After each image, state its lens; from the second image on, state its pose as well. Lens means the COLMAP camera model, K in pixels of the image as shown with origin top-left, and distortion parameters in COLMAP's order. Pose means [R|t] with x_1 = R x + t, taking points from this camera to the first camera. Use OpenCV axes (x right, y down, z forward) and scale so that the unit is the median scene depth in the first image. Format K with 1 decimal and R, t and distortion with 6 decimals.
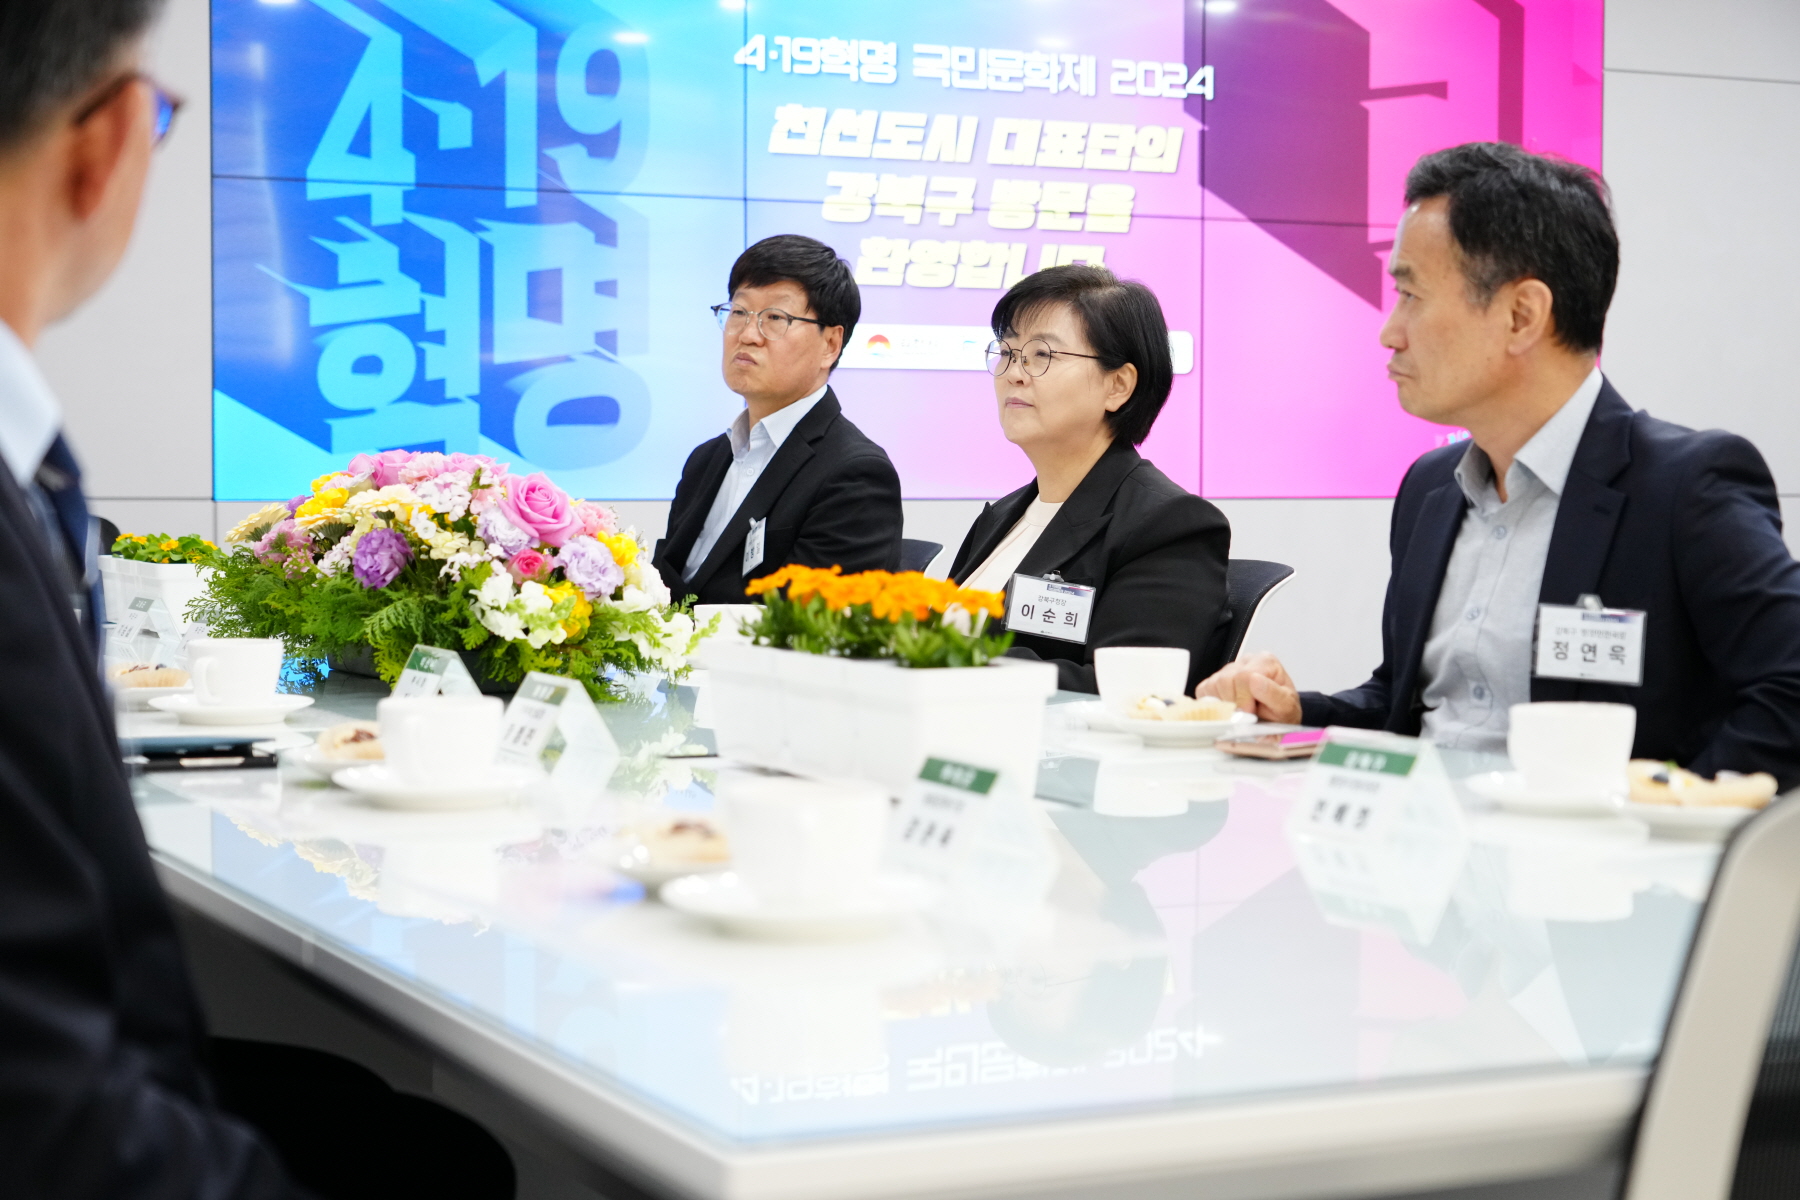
lens RADIAL K [[3057.3, 0, 900.0], [0, 3057.3, 600.0], [0, 0, 1]] dist [-0.004506, -0.003347]
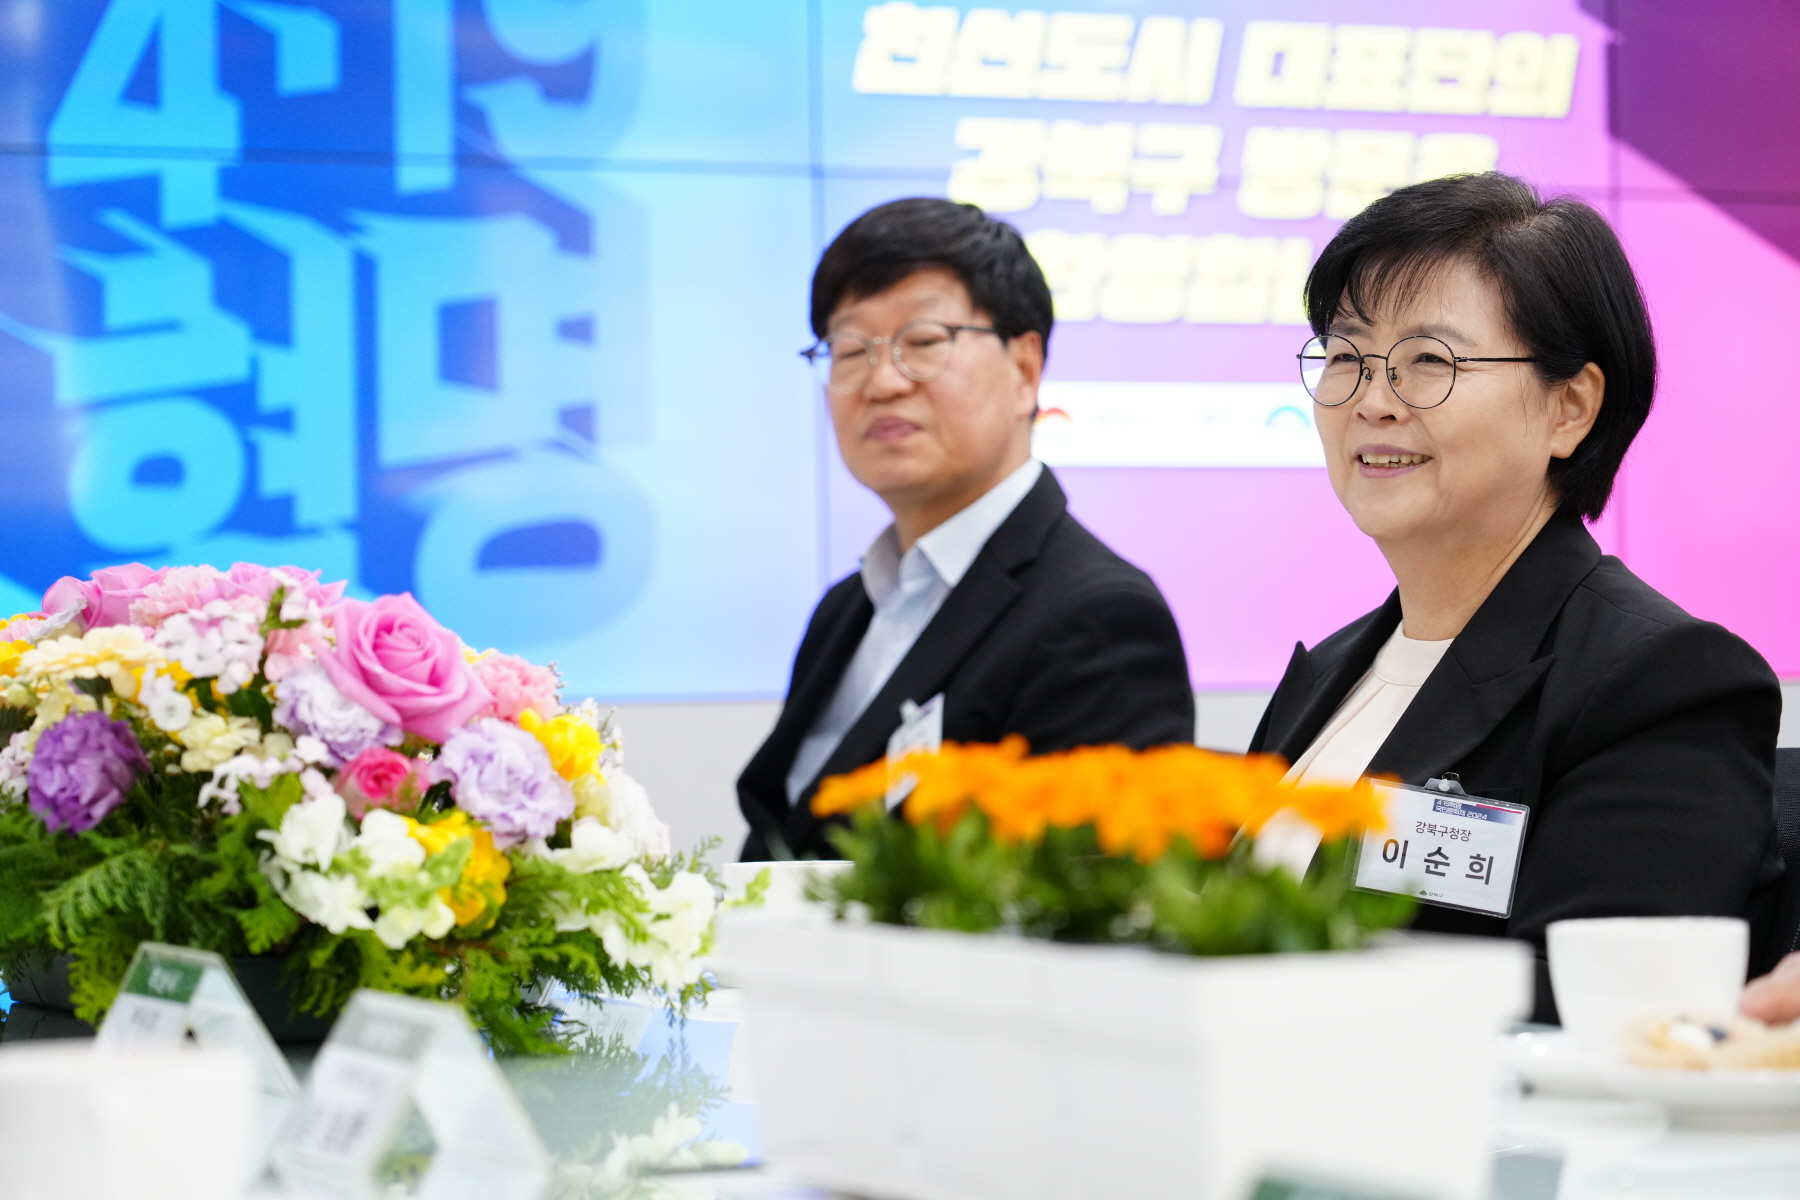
lens RADIAL K [[4731.6, 0, 900.0], [0, 4731.6, 600.0], [0, 0, 1]] dist [-0.072241, 0.426786]
pose [[0.999097, -0.021809, -0.036458, -0.009202], [0.019475, 0.997812, -0.063186, 0.009424], [0.037756, 0.062419, 0.997336, 0.239985]]
